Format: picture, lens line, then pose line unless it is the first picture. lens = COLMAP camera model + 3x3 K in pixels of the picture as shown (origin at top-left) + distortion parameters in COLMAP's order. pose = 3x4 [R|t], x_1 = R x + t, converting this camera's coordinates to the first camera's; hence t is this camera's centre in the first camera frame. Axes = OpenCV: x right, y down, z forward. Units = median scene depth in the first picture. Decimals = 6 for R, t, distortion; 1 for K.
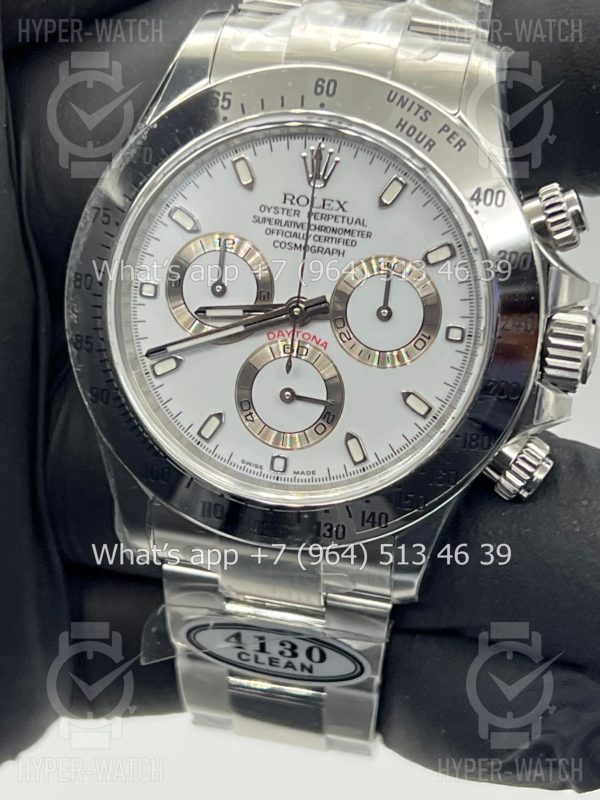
lens RADIAL K [[1814.8, 0, 300.0], [0, 1814.8, 400.0], [0, 0, 1]] dist [0.242008, -0.835667]
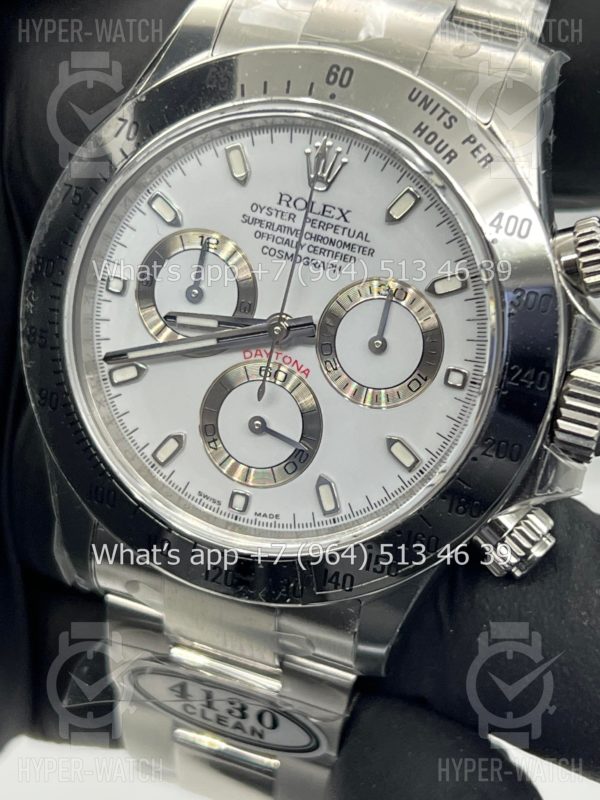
lens RADIAL K [[1814.8, 0, 300.0], [0, 1814.8, 400.0], [0, 0, 1]] dist [0.242008, -0.835667]
pose [[0.990126, 0.121423, -0.070044, 0.072972], [-0.120850, 0.992594, 0.012373, -0.027686], [0.071028, -0.003786, 0.997467, 0.137441]]
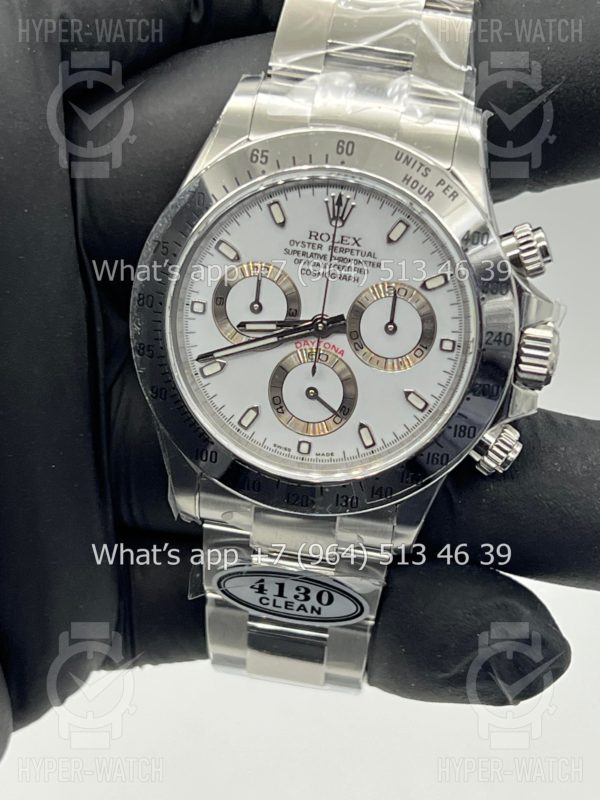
lens RADIAL K [[1814.8, 0, 300.0], [0, 1814.8, 400.0], [0, 0, 1]] dist [0.242008, -0.835667]
pose [[0.997921, -0.004144, 0.064317, -0.095507], [0.000115, 0.998043, 0.062528, -0.075973], [-0.064450, -0.062391, 0.995969, -0.239842]]
